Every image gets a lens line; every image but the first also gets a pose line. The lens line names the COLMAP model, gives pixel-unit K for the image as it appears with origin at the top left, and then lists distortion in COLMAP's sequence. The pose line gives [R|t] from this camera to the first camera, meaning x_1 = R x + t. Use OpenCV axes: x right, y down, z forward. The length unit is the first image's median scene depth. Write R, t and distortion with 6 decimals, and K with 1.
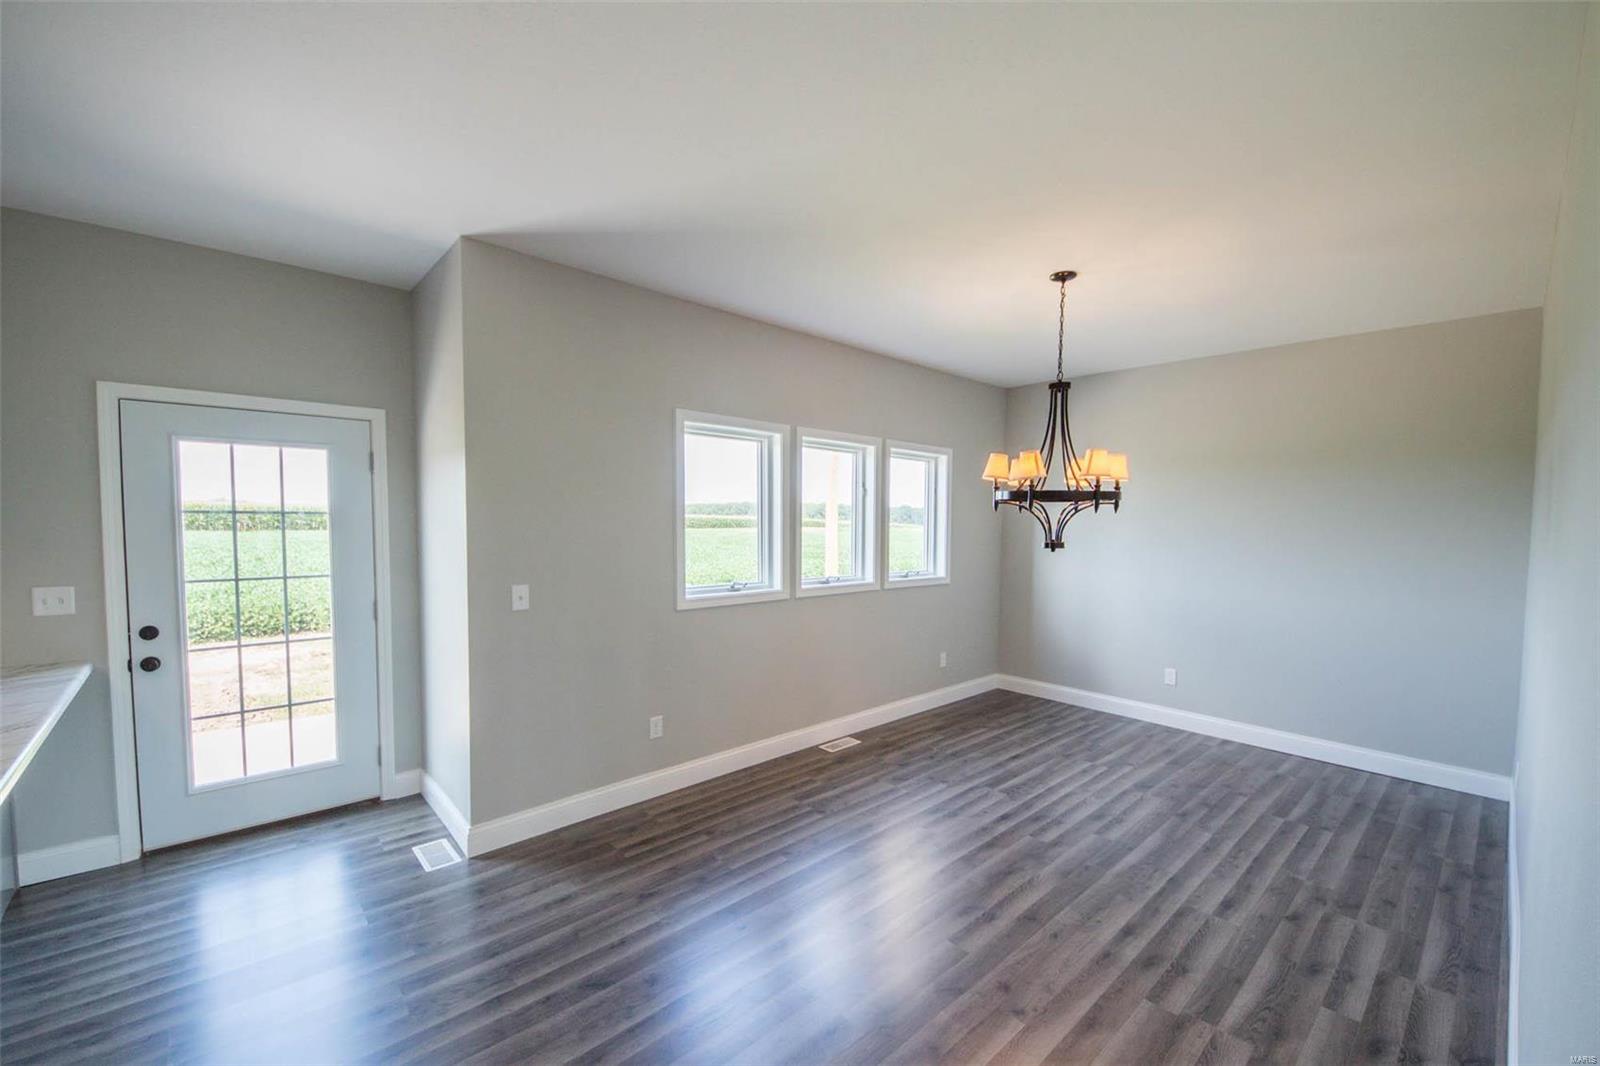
lens RADIAL K [[639.1, 0, 842.7], [0, 639.1, 551.2], [0, 0, 1]] dist [0.019593, -0.012131]
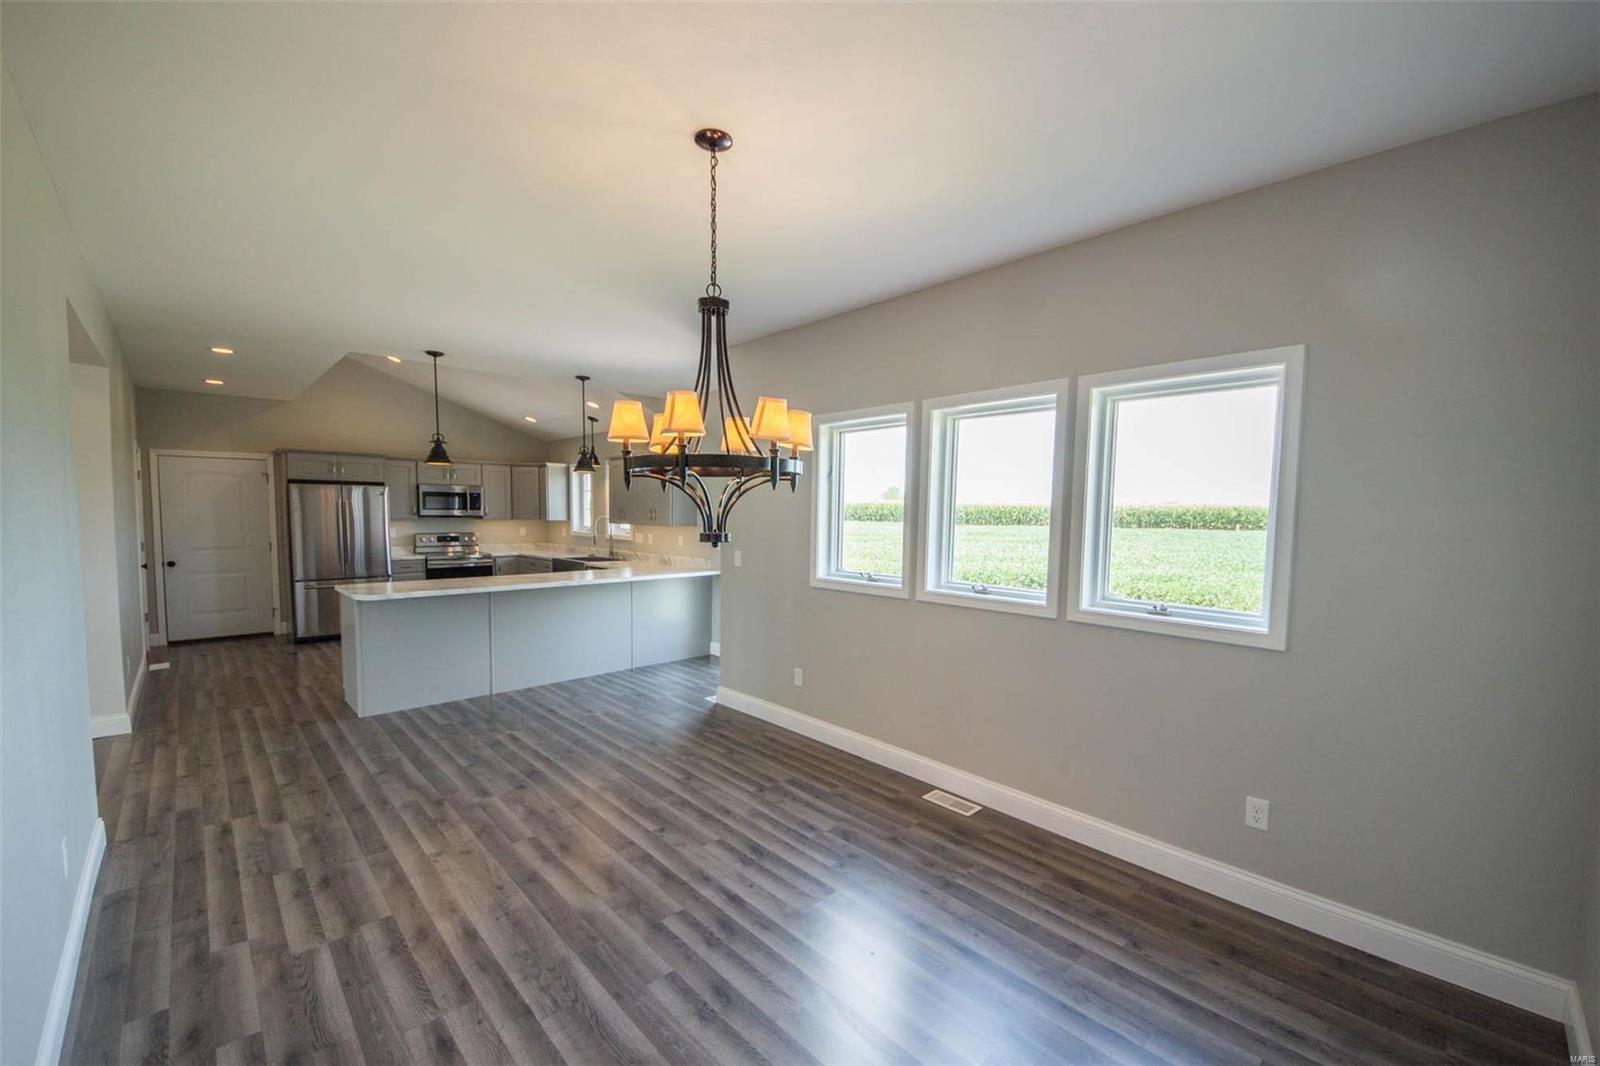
lens RADIAL K [[639.1, 0, 801.0], [0, 639.1, 548.1], [0, 0, 1]] dist [0.019593, -0.012131]
pose [[-0.007370, 0.050013, -0.998721, 1.053027], [-0.060500, 0.996897, 0.050368, -0.041463], [0.998141, 0.060794, -0.004321, 1.128291]]
